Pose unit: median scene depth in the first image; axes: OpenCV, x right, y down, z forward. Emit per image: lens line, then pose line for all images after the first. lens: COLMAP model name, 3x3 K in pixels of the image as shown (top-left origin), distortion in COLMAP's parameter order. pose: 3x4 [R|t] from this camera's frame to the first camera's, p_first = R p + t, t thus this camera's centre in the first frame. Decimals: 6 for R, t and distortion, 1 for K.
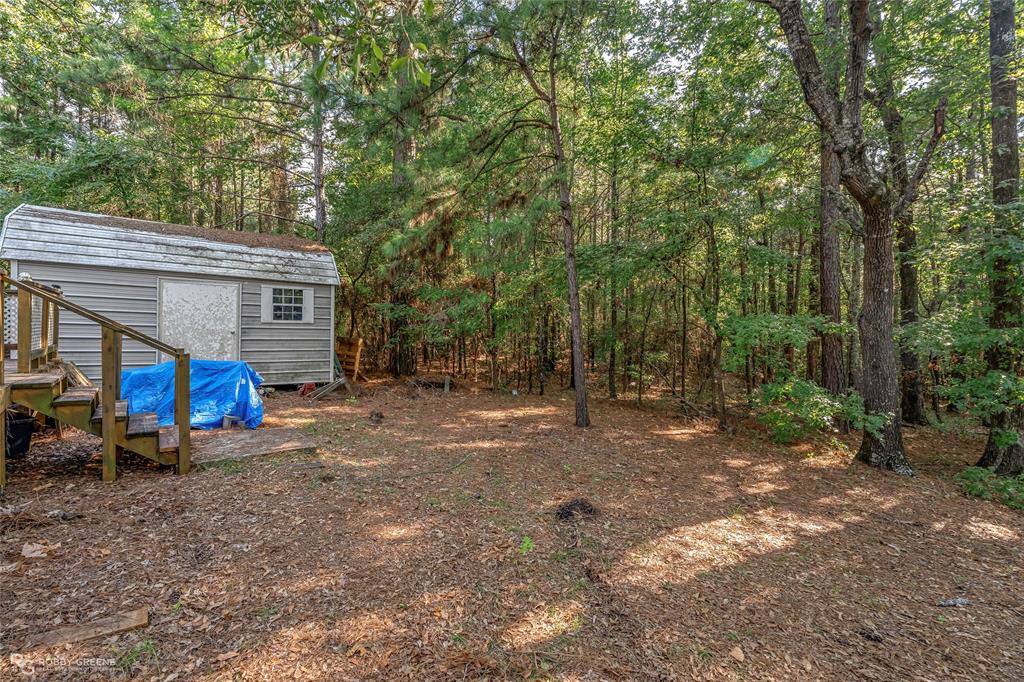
lens RADIAL K [[463.5, 0, 523.0], [0, 463.5, 329.4], [0, 0, 1]] dist [-0.002101, -0.000126]
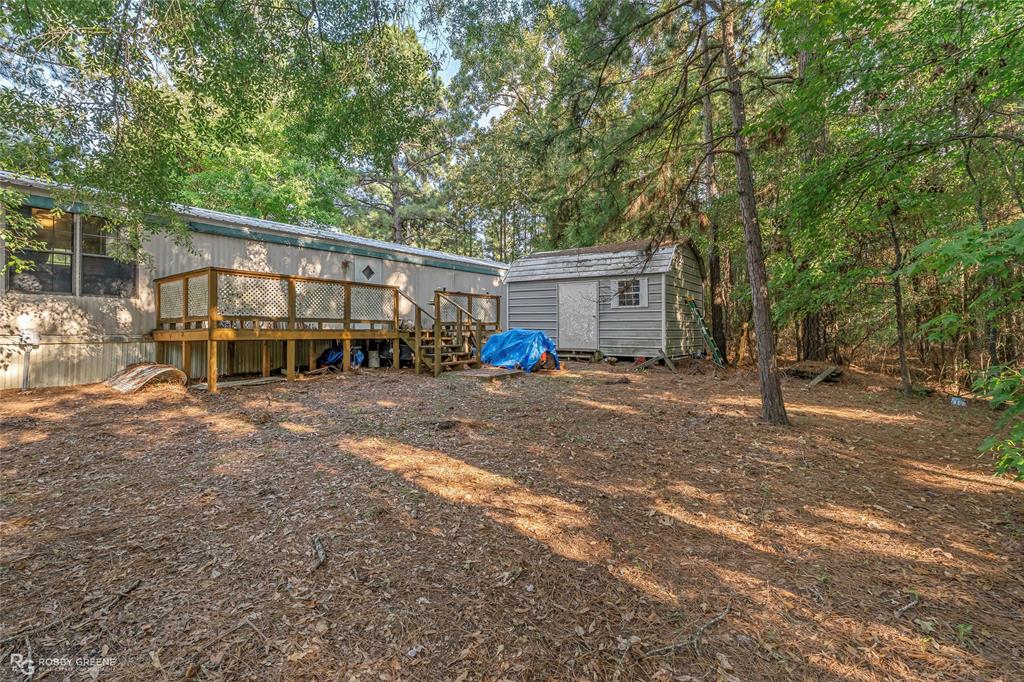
lens RADIAL K [[463.5, 0, 523.0], [0, 463.5, 329.4], [0, 0, 1]] dist [-0.002101, -0.000126]
pose [[0.275415, -0.021241, -0.961091, 0.661329], [0.007001, 0.999774, -0.020089, 0.072655], [0.961300, -0.001196, 0.275502, 0.402937]]
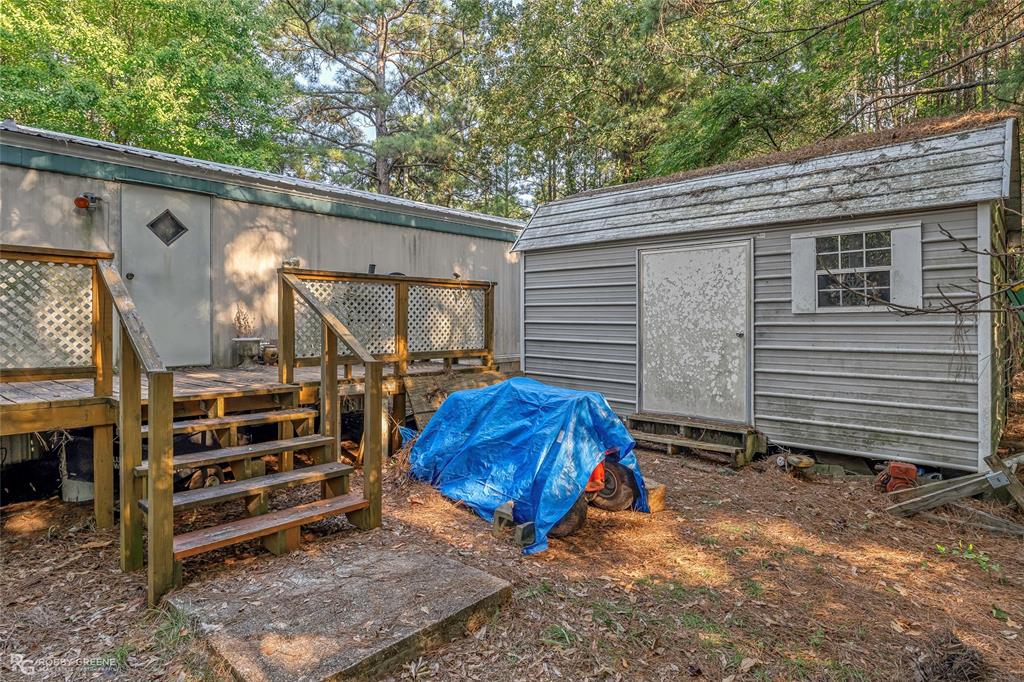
lens RADIAL K [[560.3, 0, 514.2], [0, 560.3, 323.1], [0, 0, 1]] dist [0.005190, 0.000319]
pose [[0.145636, -0.022143, -0.989090, -0.039831], [0.003915, 0.999755, -0.021805, 0.006625], [0.989330, -0.000697, 0.145687, 0.653847]]
